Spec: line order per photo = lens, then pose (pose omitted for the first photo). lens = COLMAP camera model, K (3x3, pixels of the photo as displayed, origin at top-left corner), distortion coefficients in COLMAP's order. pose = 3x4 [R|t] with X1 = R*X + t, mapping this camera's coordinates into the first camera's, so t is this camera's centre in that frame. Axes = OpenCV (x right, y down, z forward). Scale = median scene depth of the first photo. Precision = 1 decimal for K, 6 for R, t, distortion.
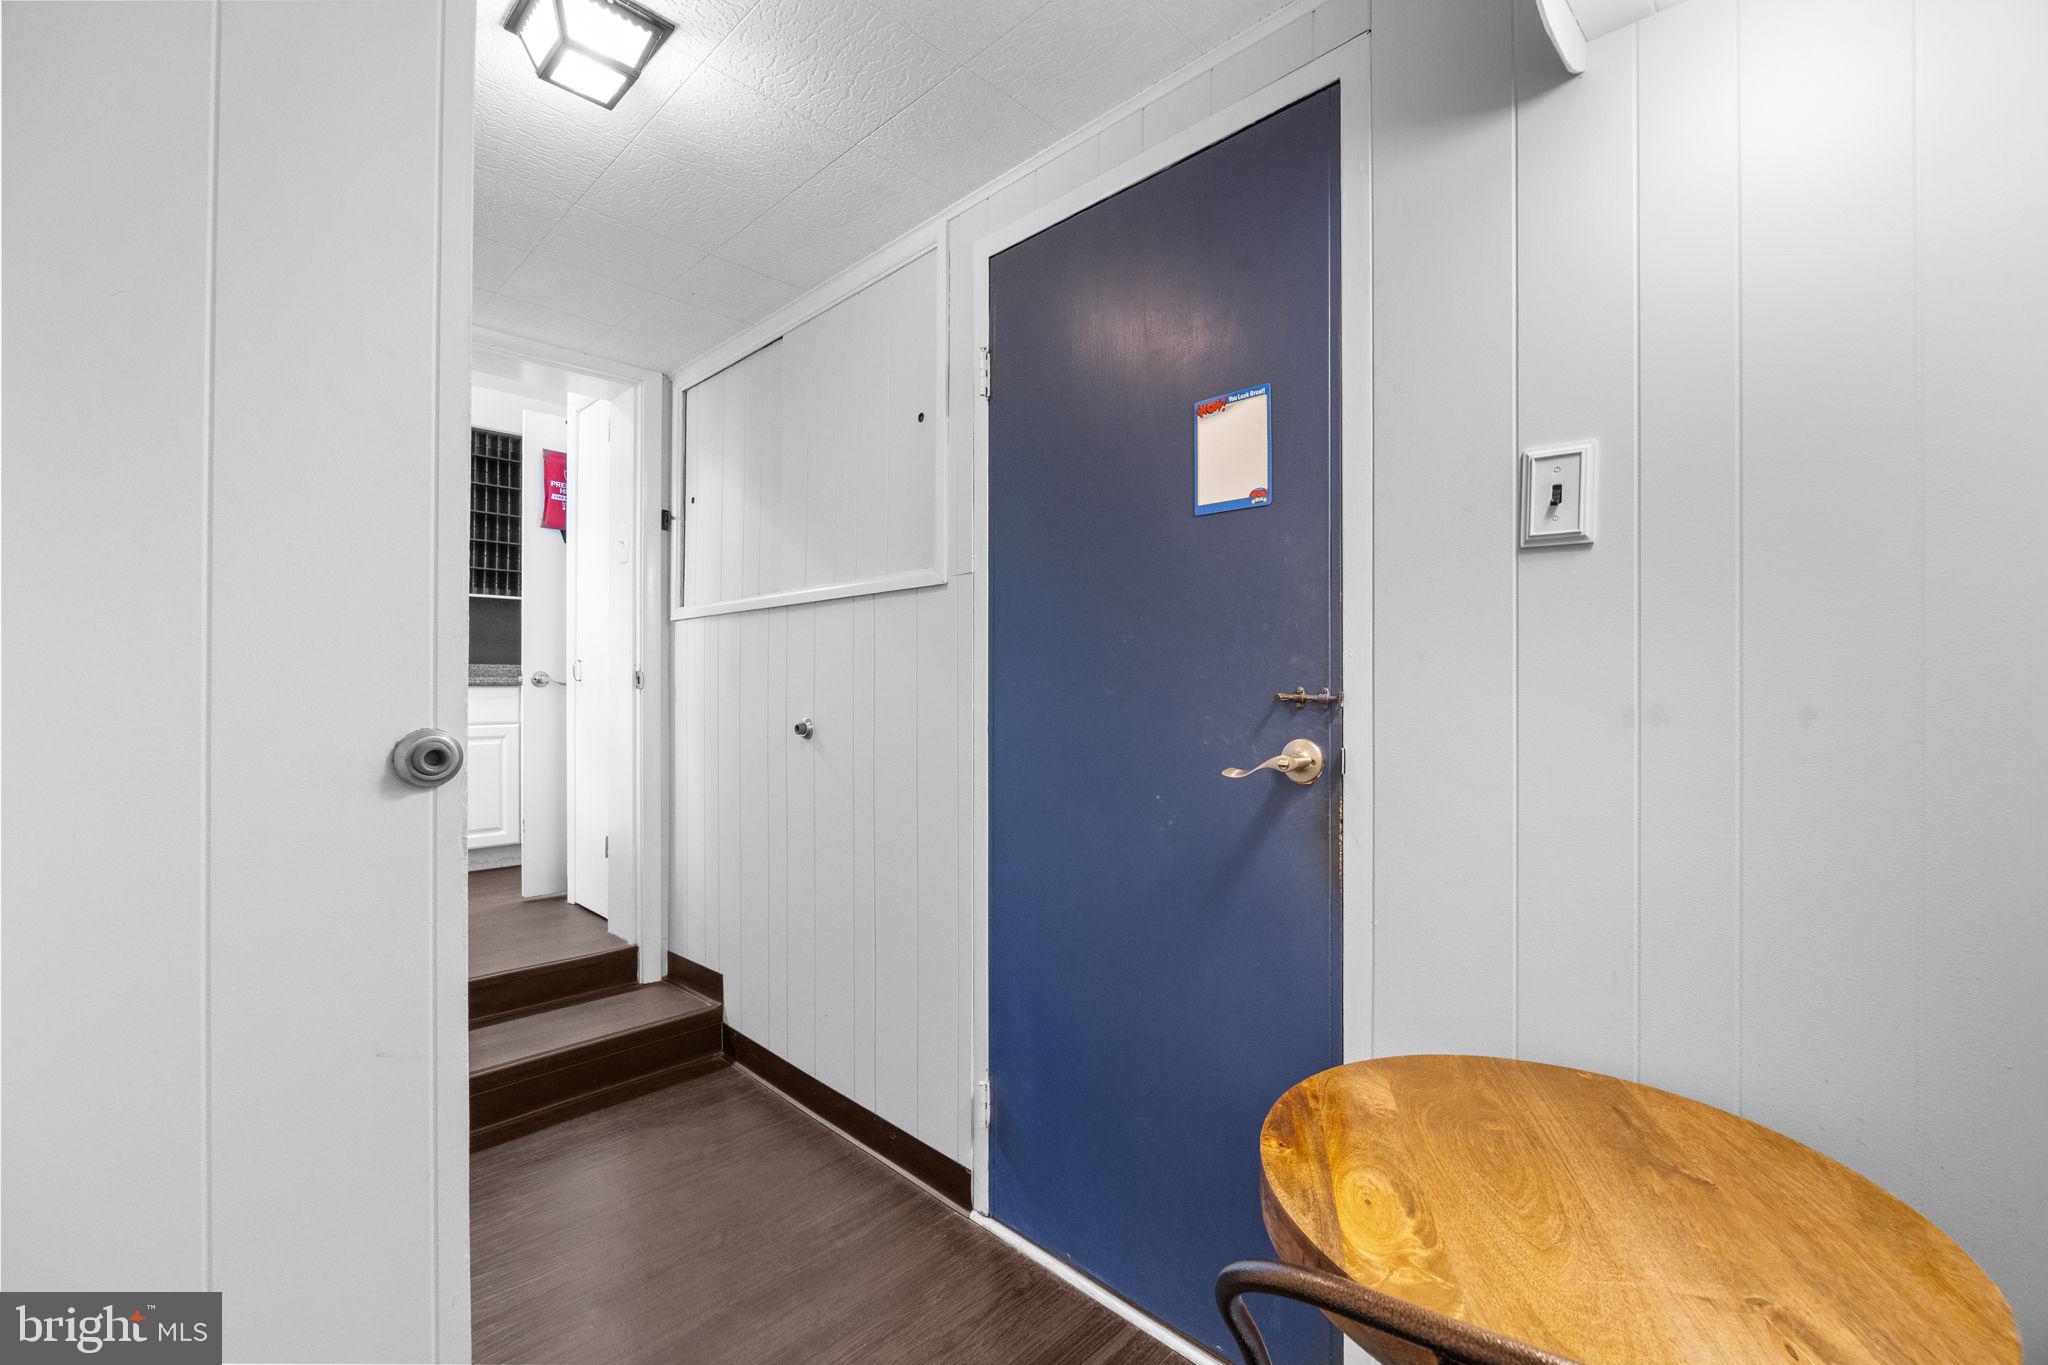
lens RADIAL K [[921.6, 0, 1023.4], [0, 921.6, 675.8], [0, 0, 1]] dist [-0.002781, -0.000226]
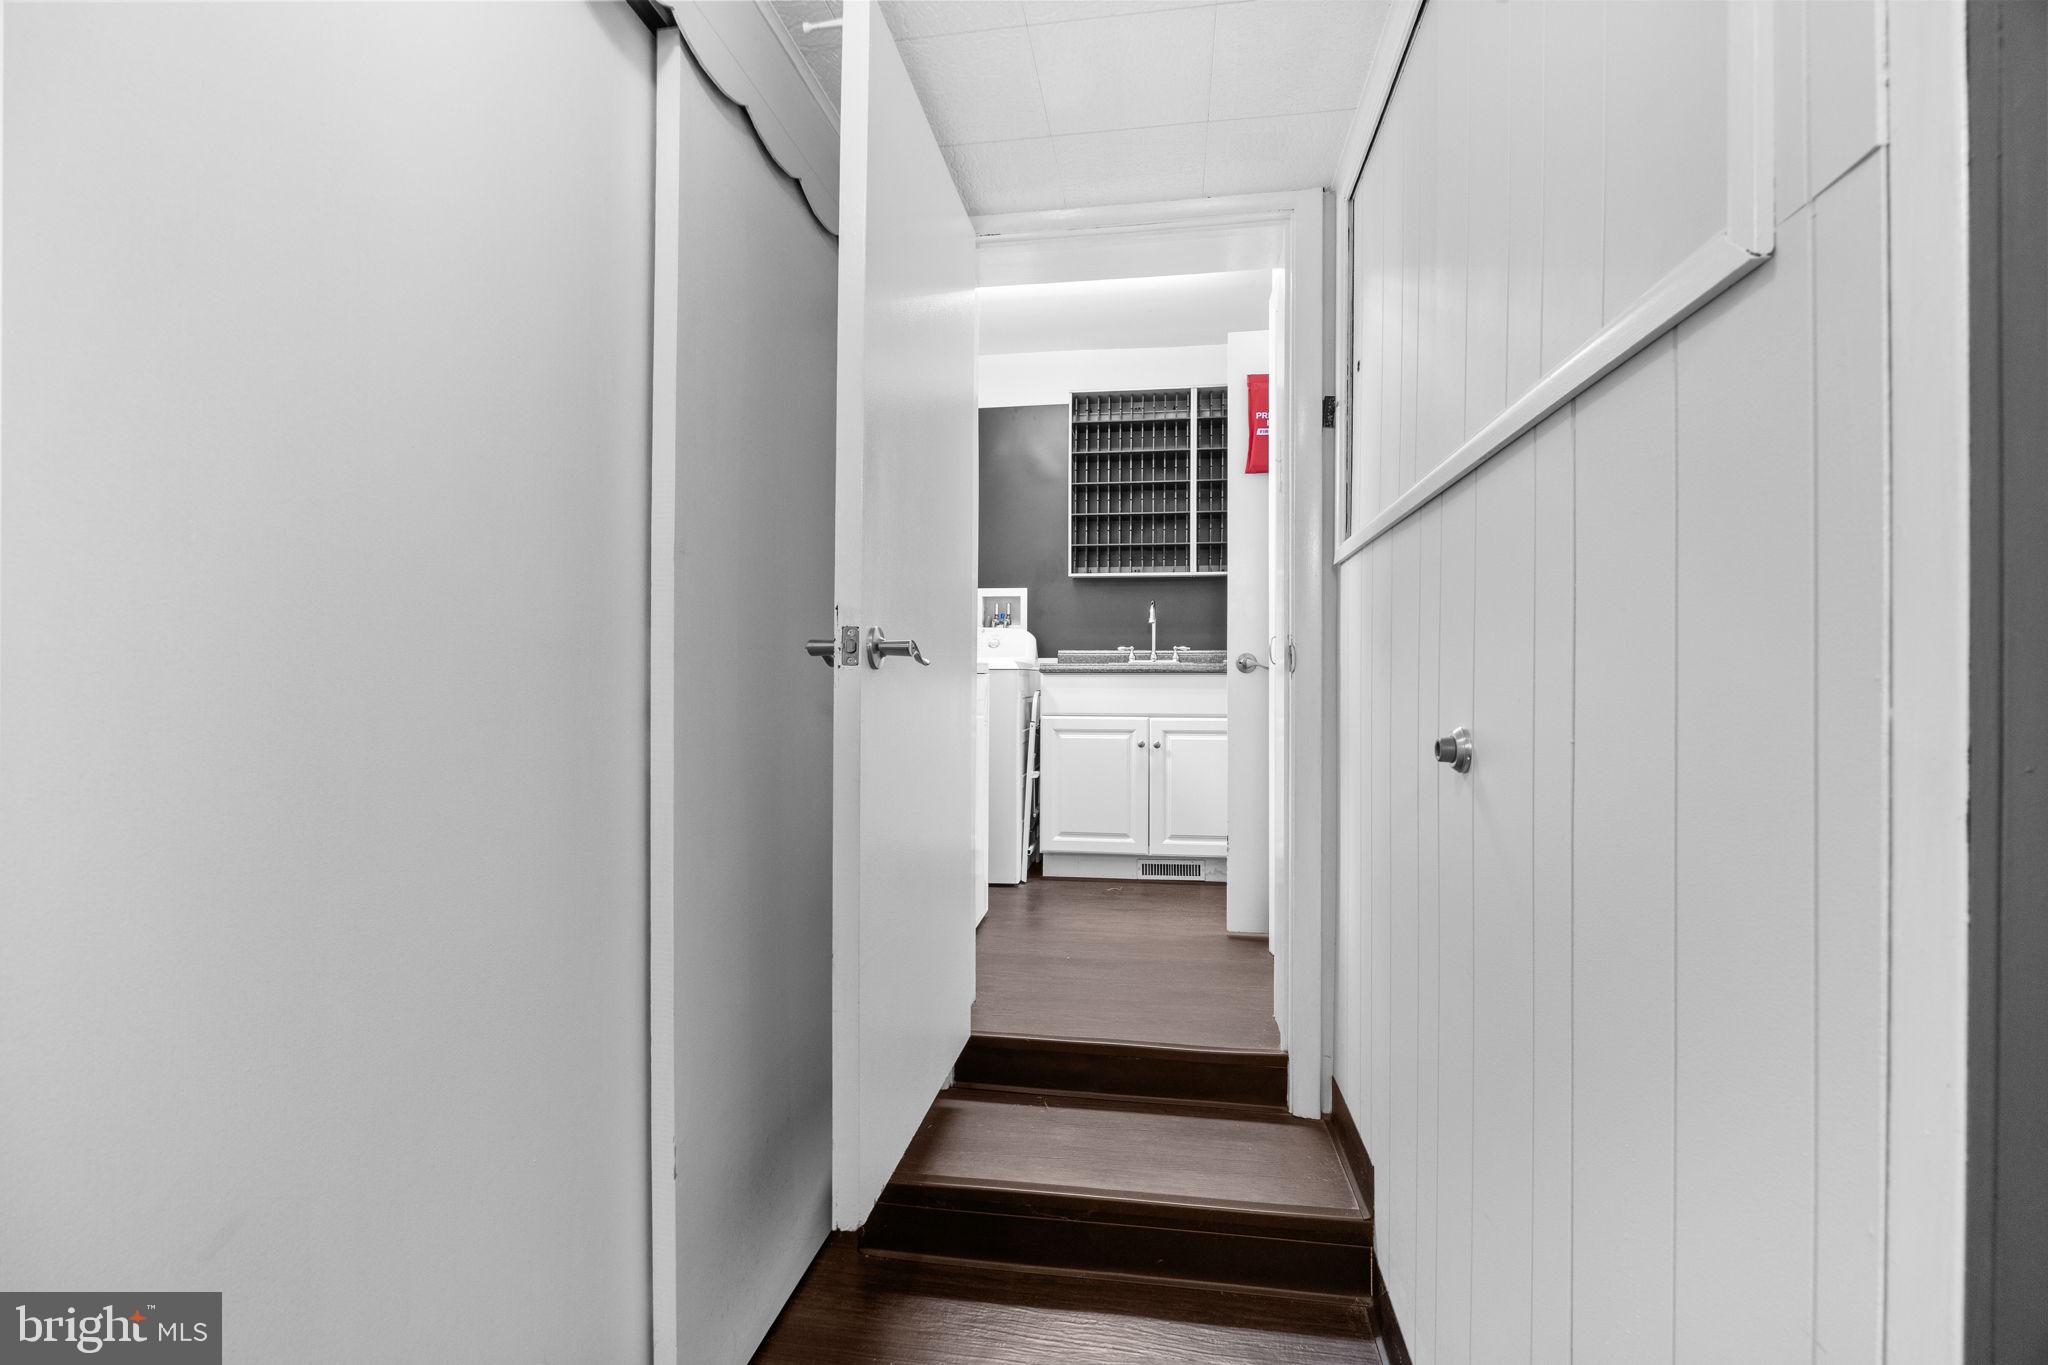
lens RADIAL K [[921.6, 0, 1024.6], [0, 921.6, 667.1], [0, 0, 1]] dist [-0.002781, -0.000226]
pose [[0.604290, 0.002000, -0.796762, -0.000745], [-0.011282, 0.999918, -0.006047, 0.017003], [0.796685, 0.012643, 0.604263, 0.439802]]
